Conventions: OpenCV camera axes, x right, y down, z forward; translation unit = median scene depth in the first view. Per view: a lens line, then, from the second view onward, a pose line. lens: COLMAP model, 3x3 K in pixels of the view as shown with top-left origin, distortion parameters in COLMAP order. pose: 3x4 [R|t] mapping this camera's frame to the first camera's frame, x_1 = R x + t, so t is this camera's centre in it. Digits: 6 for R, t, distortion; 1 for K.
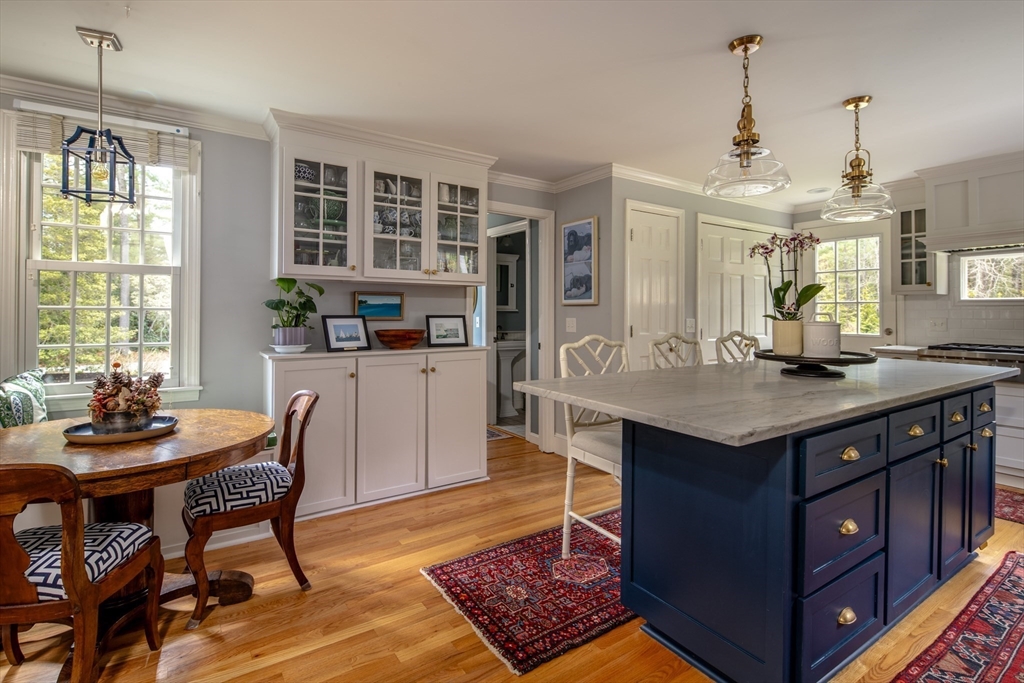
lens RADIAL K [[494.8, 0, 514.7], [0, 494.8, 305.1], [0, 0, 1]] dist [0.002650, -0.001695]
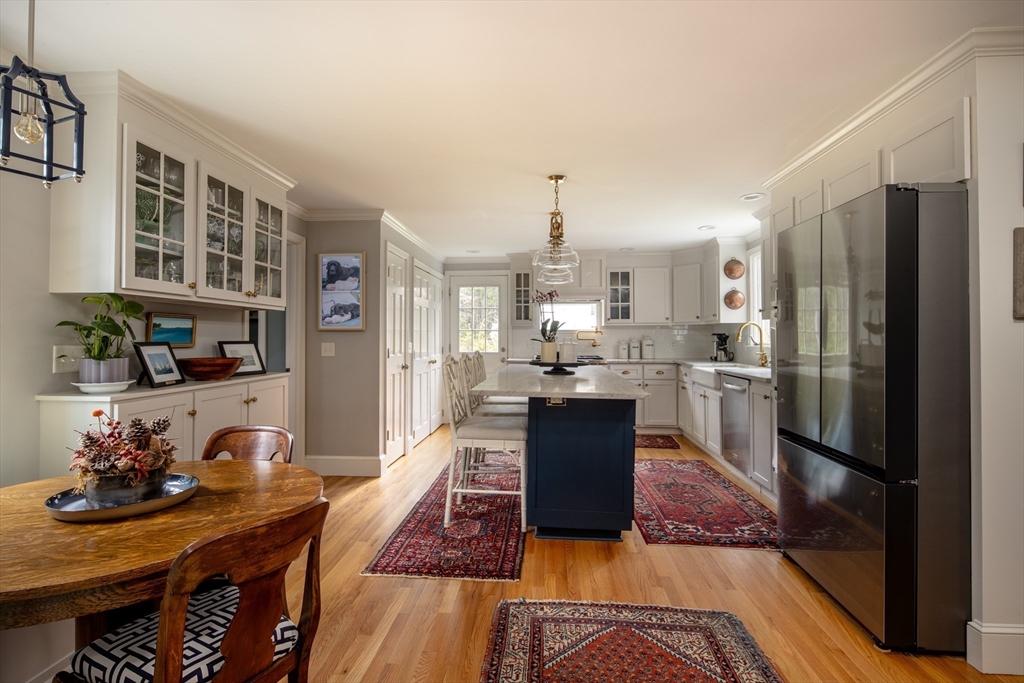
lens RADIAL K [[494.8, 0, 507.4], [0, 494.8, 327.3], [0, 0, 1]] dist [0.002650, -0.001695]
pose [[0.625462, 0.013727, 0.780134, -0.642067], [-0.009375, 0.999905, -0.010078, -0.000706], [-0.780198, -0.001011, 0.625532, 0.051621]]
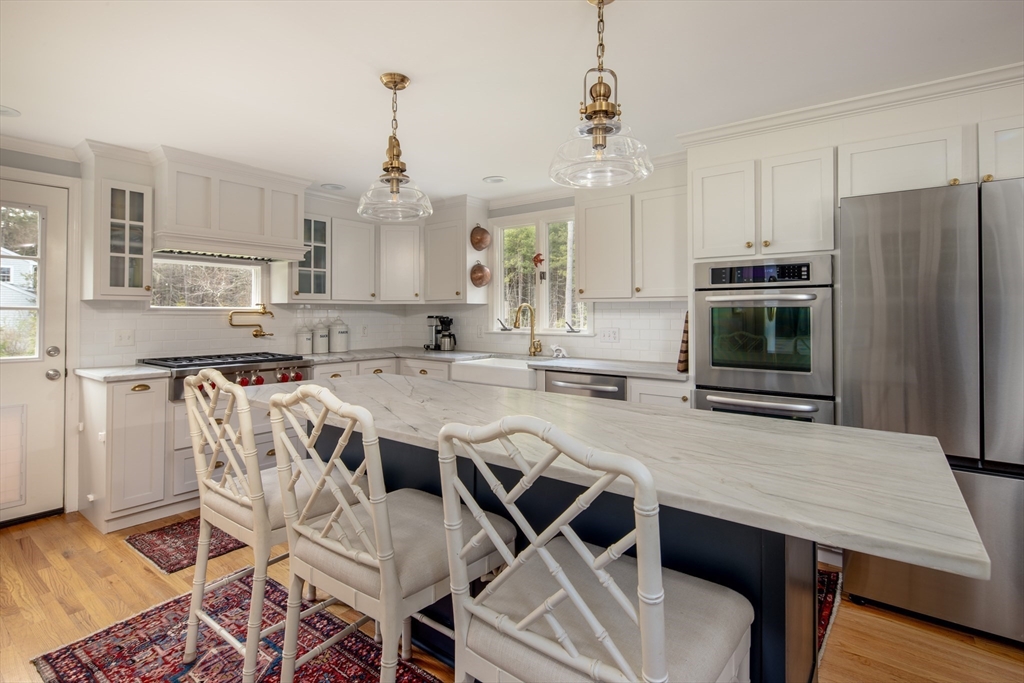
lens RADIAL K [[494.8, 0, 511.8], [0, 494.8, 307.3], [0, 0, 1]] dist [0.002650, -0.001695]
pose [[-0.319319, 0.013536, 0.947551, -0.155710], [-0.013734, 0.999727, -0.018909, -0.004750], [-0.947548, -0.019052, -0.319046, 0.920917]]
